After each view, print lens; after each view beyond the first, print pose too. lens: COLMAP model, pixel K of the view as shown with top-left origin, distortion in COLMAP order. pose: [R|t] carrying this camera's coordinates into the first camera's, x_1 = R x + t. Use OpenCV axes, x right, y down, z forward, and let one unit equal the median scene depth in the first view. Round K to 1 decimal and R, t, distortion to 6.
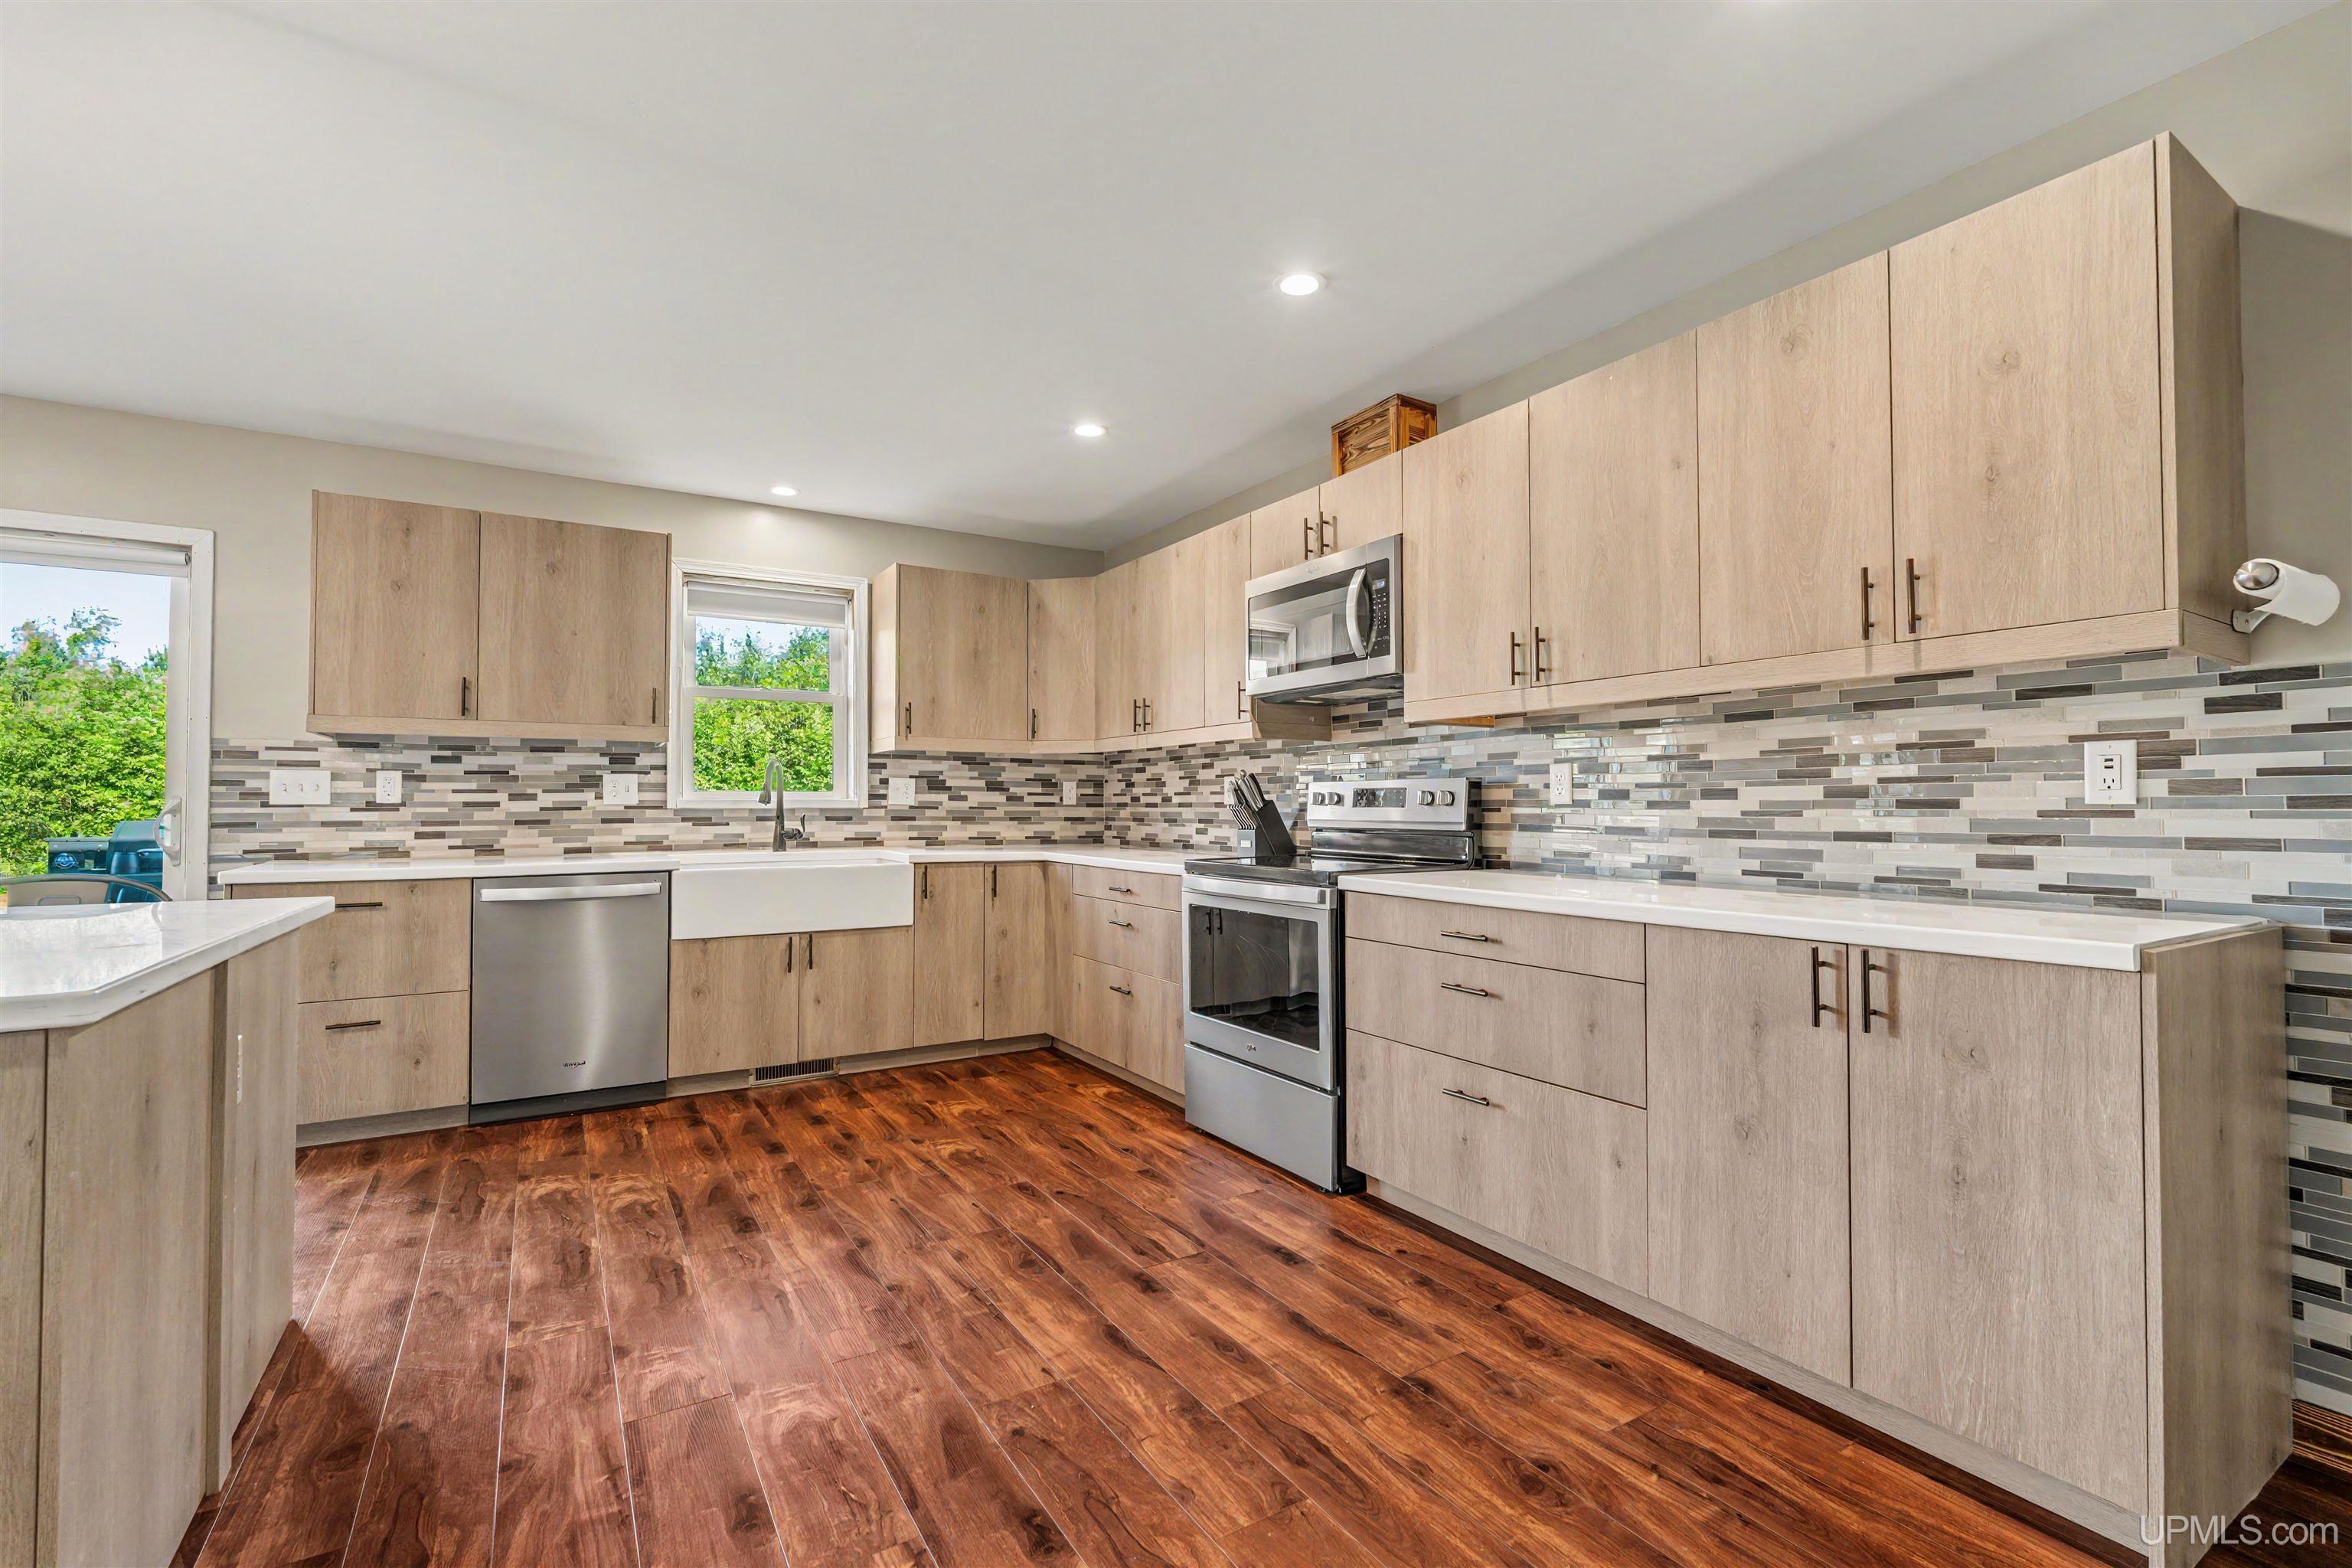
lens RADIAL K [[1023.1, 0, 1172.0], [0, 1023.1, 790.0], [0, 0, 1]] dist [0.001637, -0.000124]
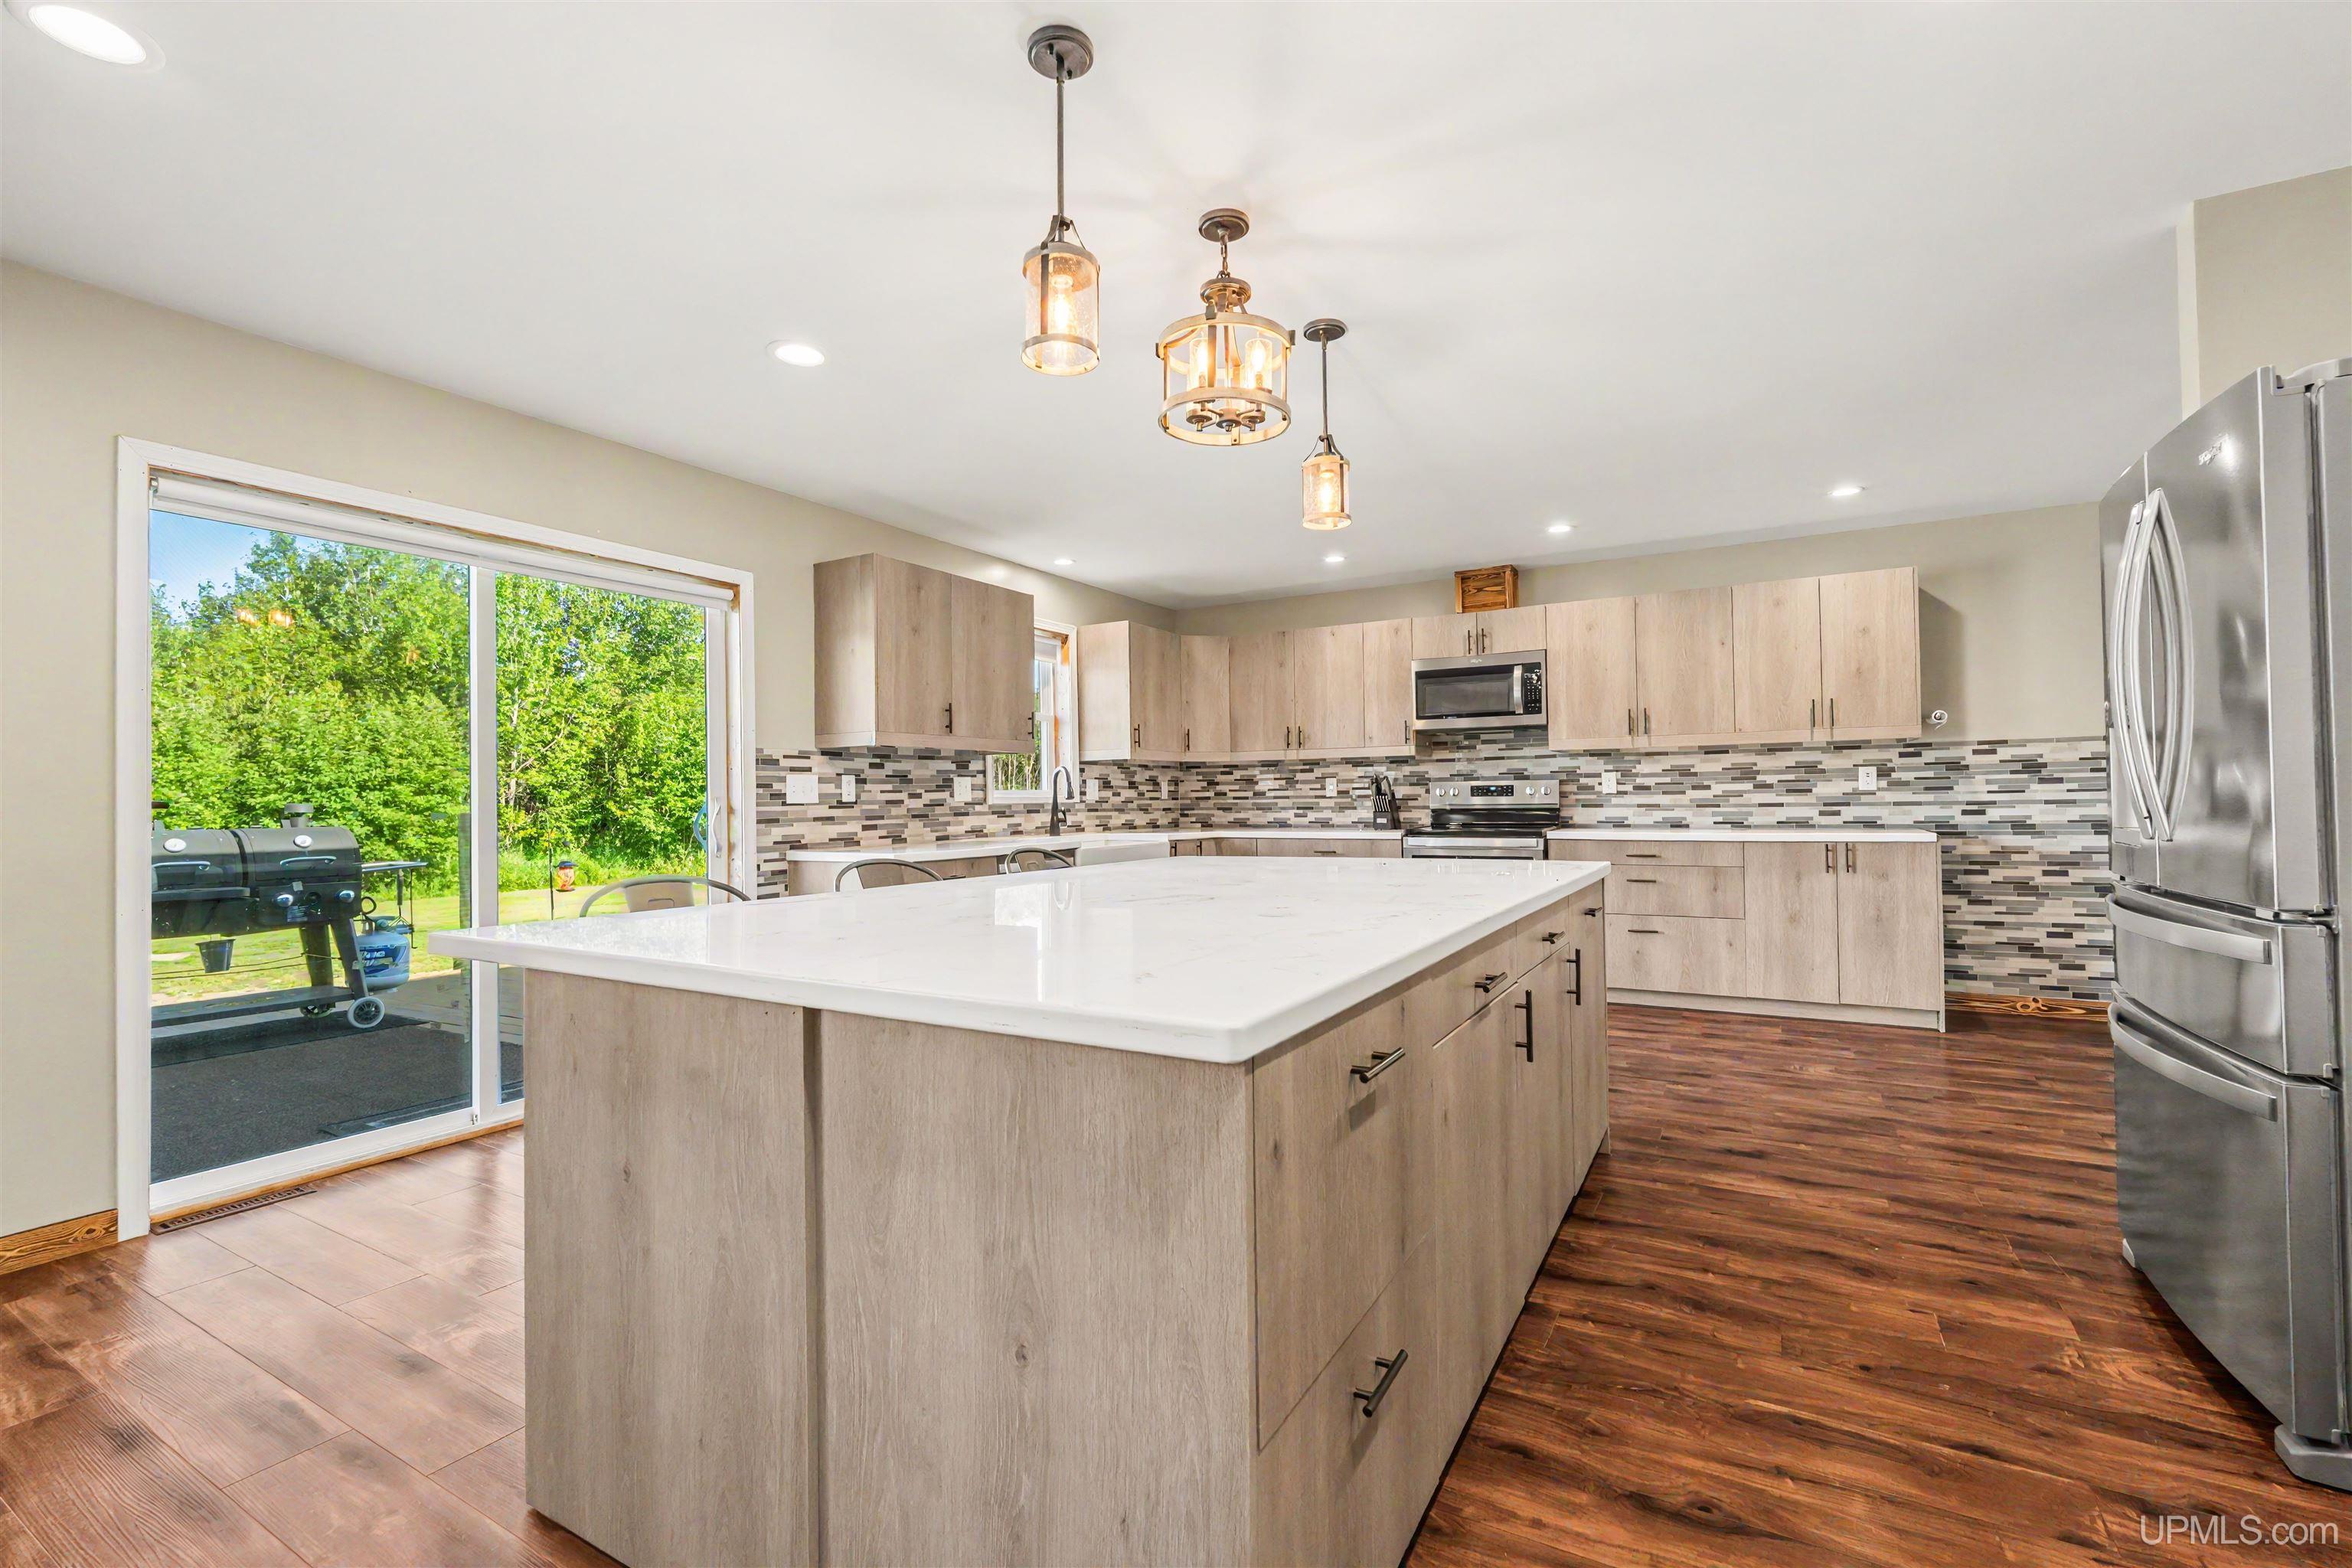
lens RADIAL K [[1023.1, 0, 1173.3], [0, 1023.1, 787.9], [0, 0, 1]] dist [0.001637, -0.000124]
pose [[0.879303, -0.006155, 0.476222, -1.050760], [0.005351, 0.999981, 0.003045, -0.005351], [-0.476232, -0.000130, 0.879320, -0.267050]]
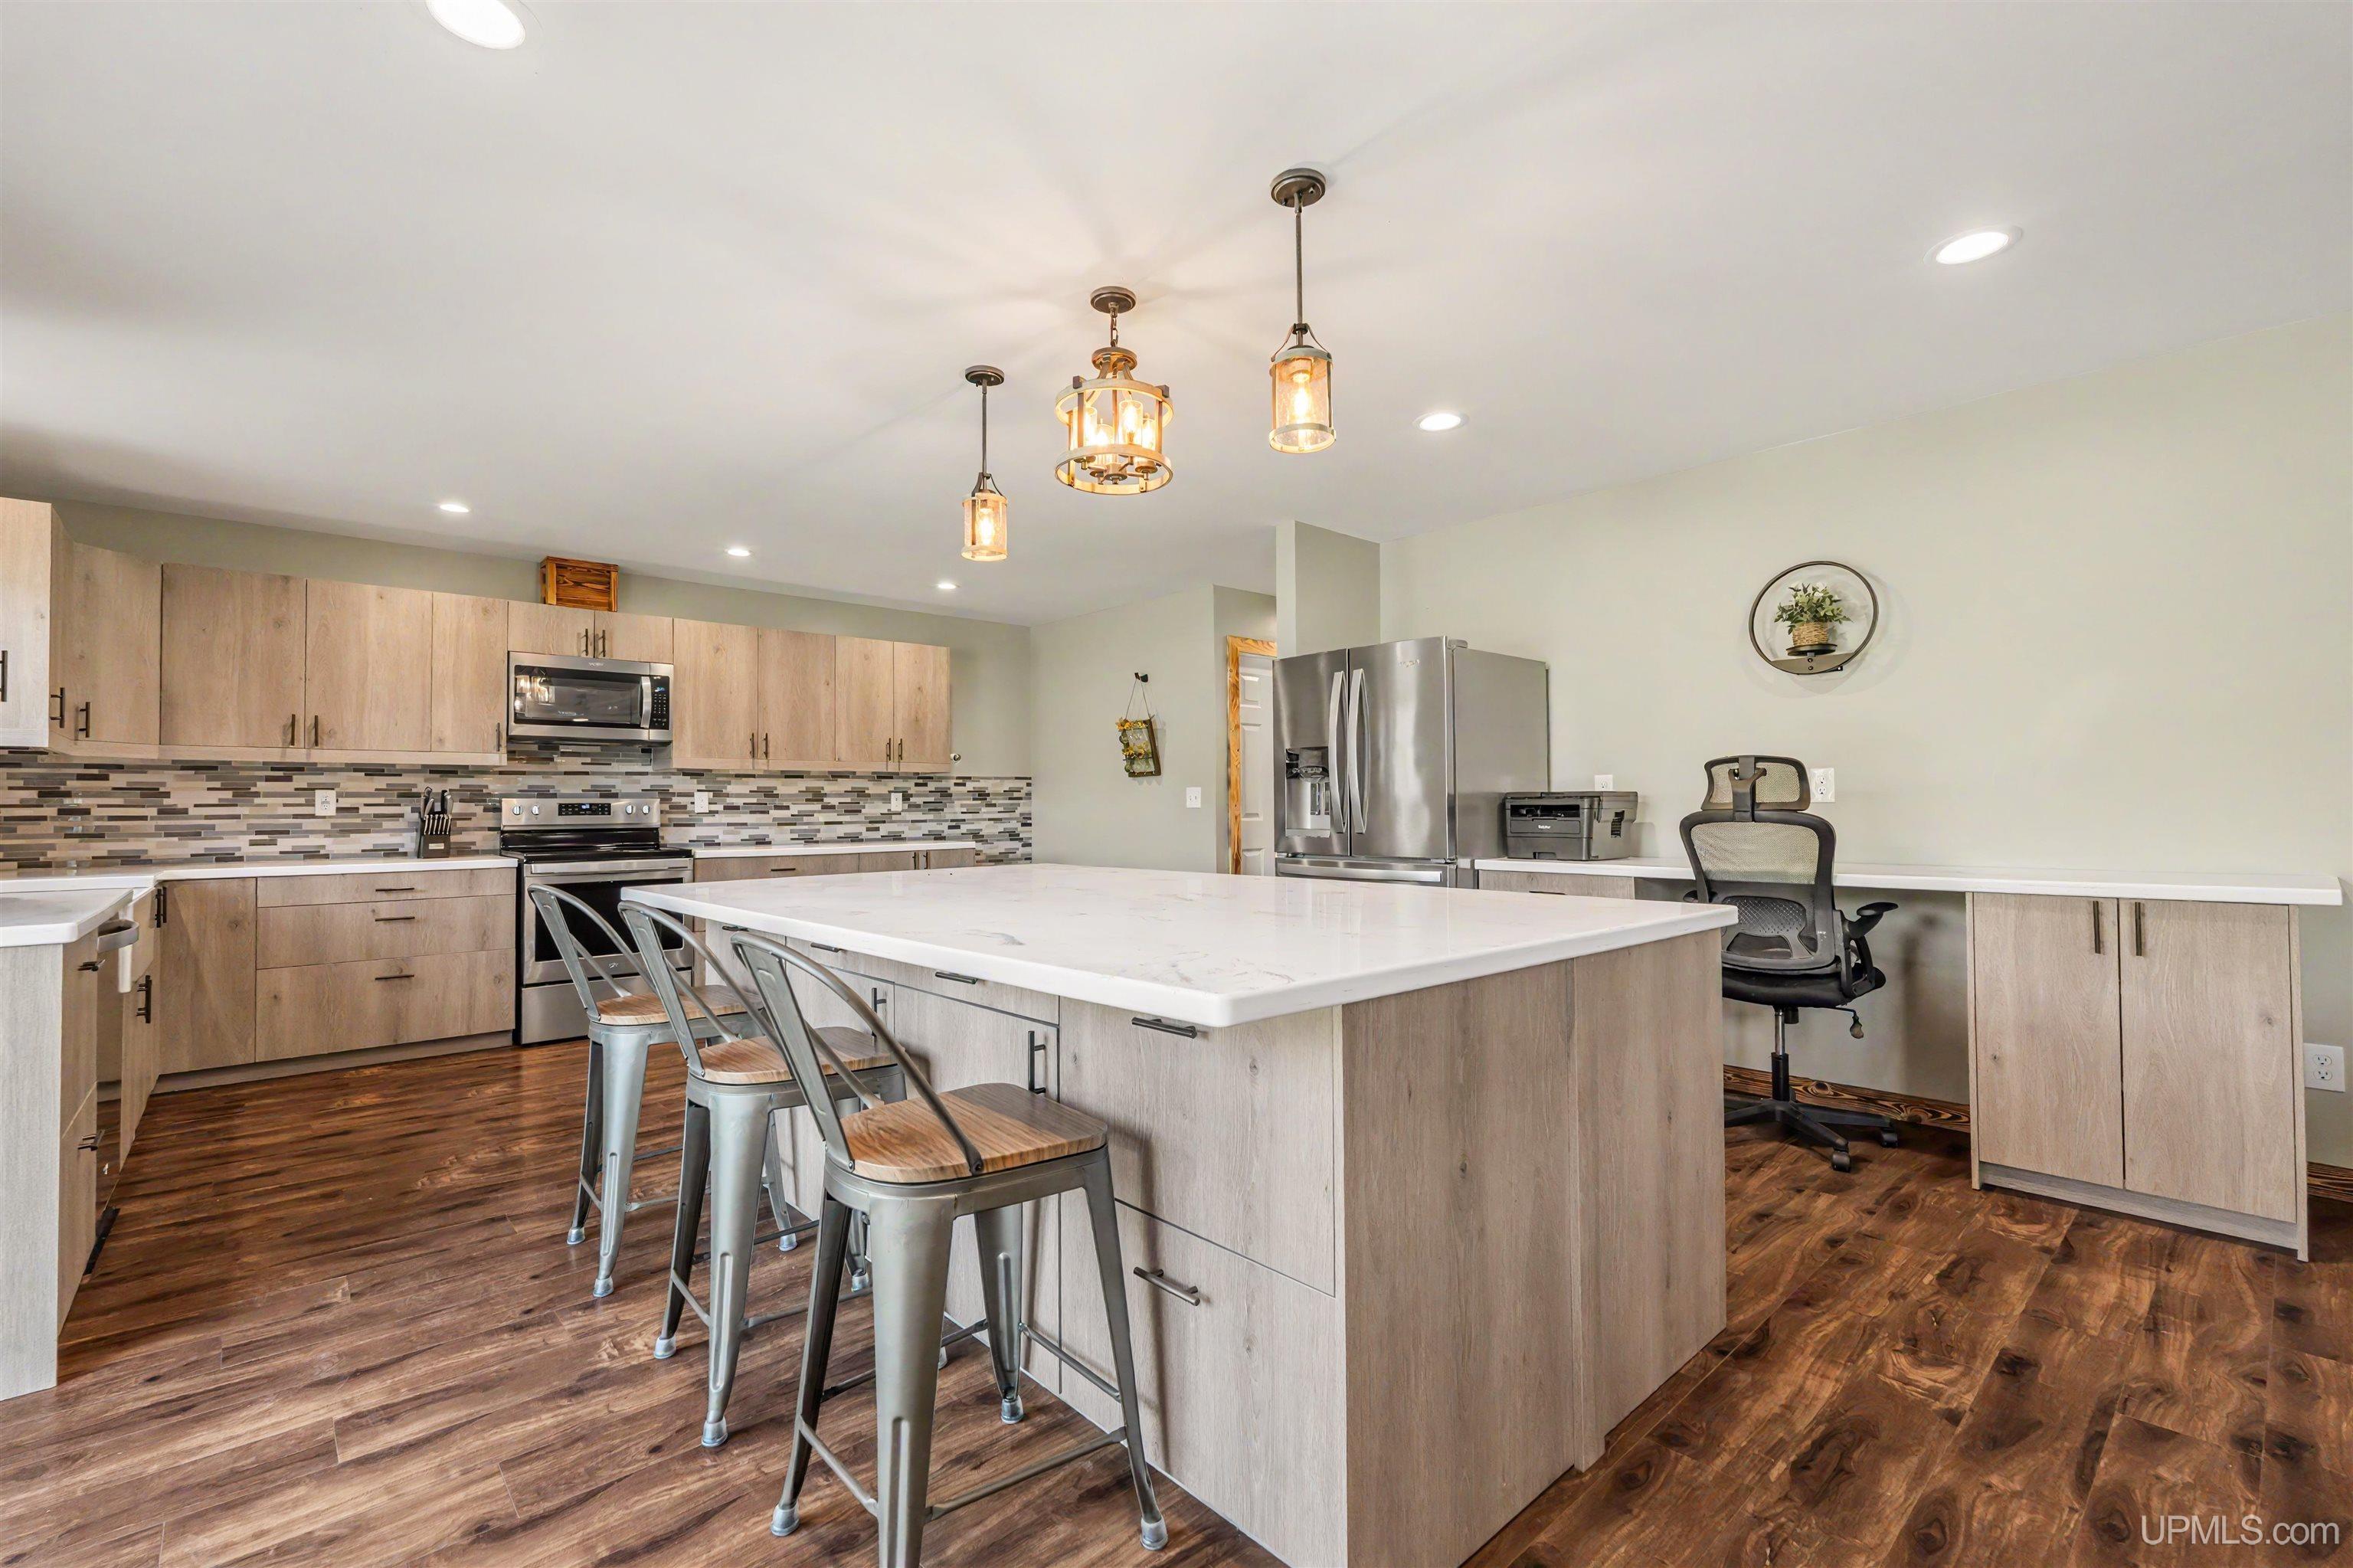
lens RADIAL K [[1023.6, 0, 1172.6], [0, 1023.6, 787.5], [0, 0, 1]] dist [0.001637, -0.000124]
pose [[-0.179600, 0.021720, 0.983500, -1.426949], [-0.006089, 0.999713, -0.023190, 0.004886], [-0.983721, -0.010154, -0.179416, 0.370104]]
